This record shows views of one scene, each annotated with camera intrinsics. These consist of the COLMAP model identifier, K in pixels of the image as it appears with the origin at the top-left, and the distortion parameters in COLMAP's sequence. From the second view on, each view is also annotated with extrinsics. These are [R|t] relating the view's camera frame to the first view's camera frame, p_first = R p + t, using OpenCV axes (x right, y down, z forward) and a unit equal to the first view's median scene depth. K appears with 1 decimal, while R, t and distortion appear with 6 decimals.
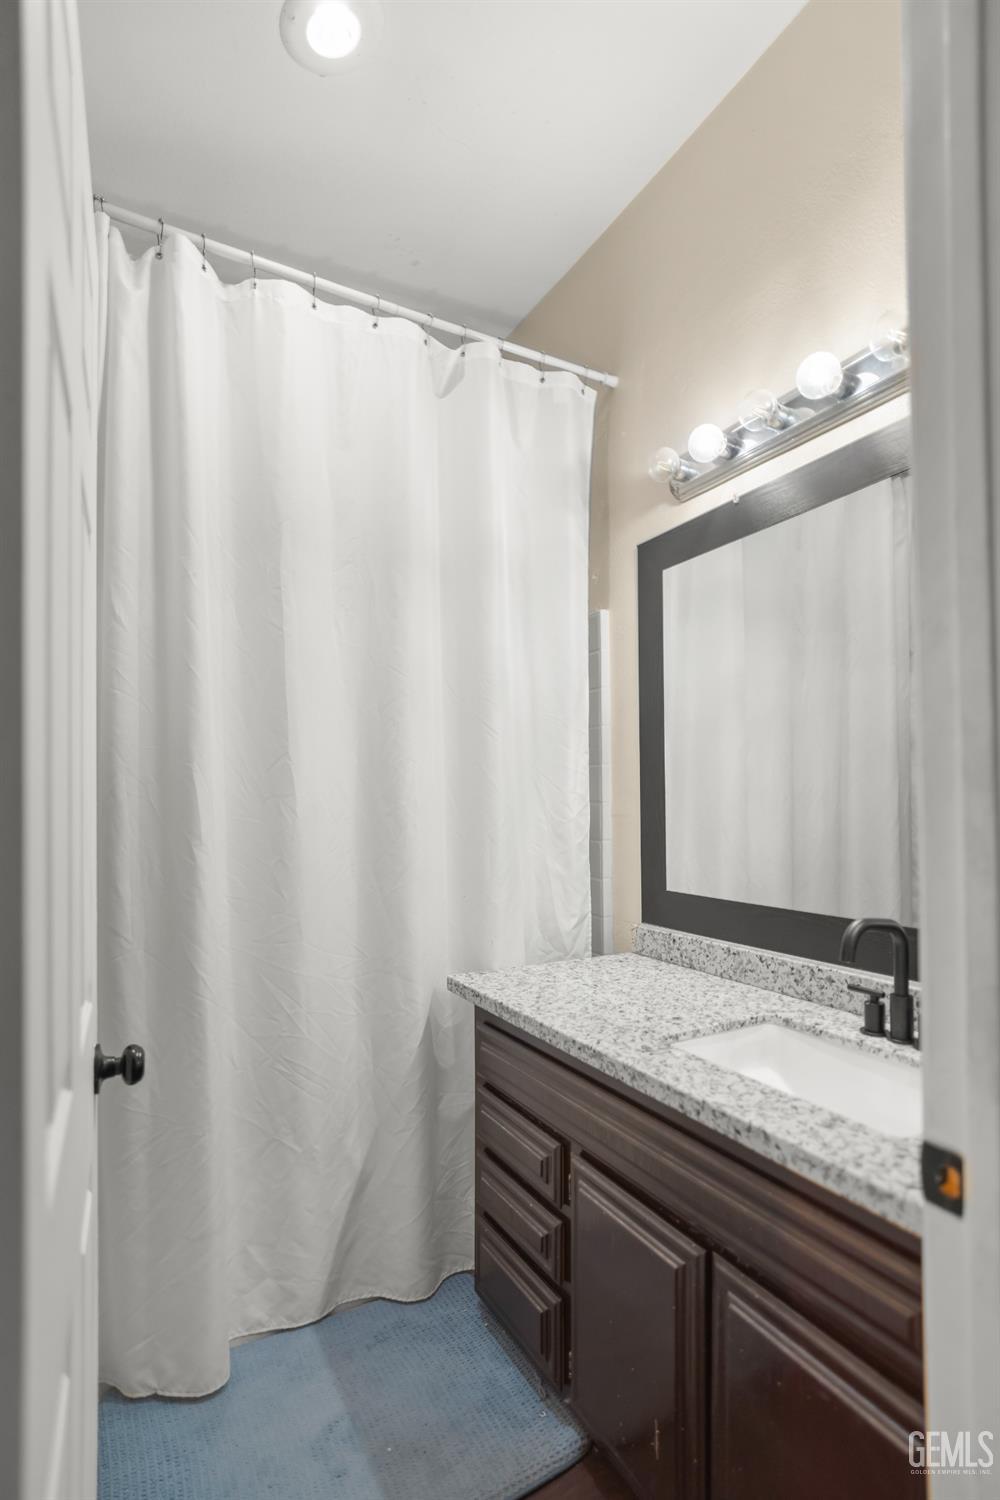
lens RADIAL K [[741.4, 0, 491.3], [0, 741.4, 784.5], [0, 0, 1]] dist [-0.013893, 0.000484]
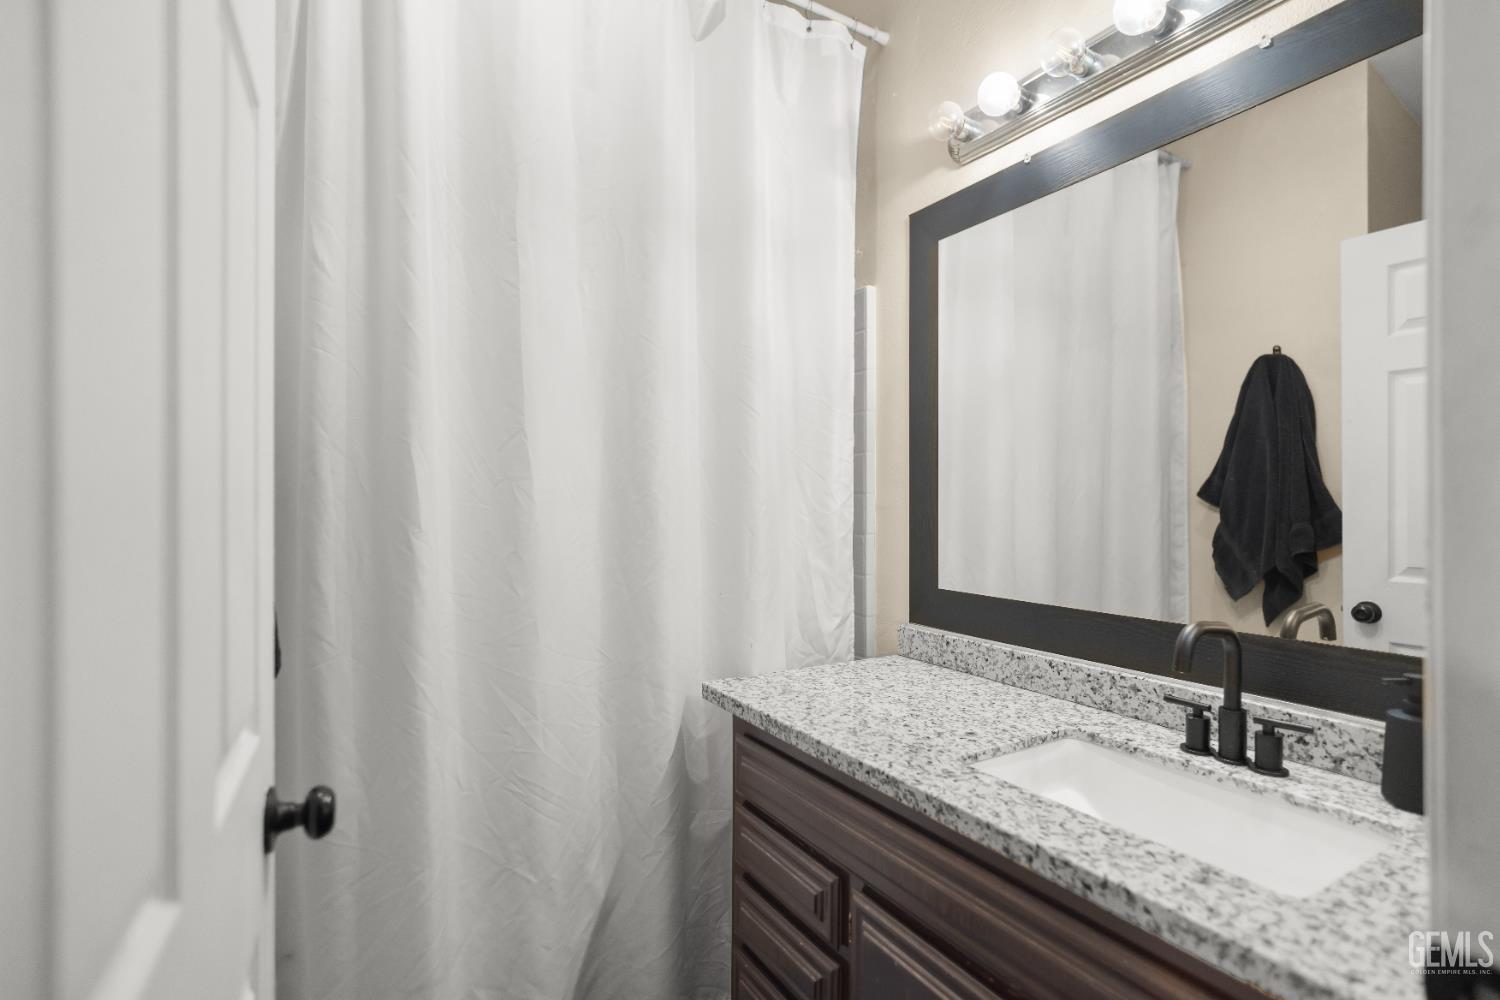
lens RADIAL K [[712.1, 0, 756.4], [0, 712.1, 500.4], [0, 0, 1]] dist [-0.021181, 0.008486]
pose [[0.998579, 0.011103, 0.052129, -0.045324], [-0.012199, 0.999710, 0.020759, 0.020994], [-0.051884, -0.021366, 0.998425, 0.155006]]
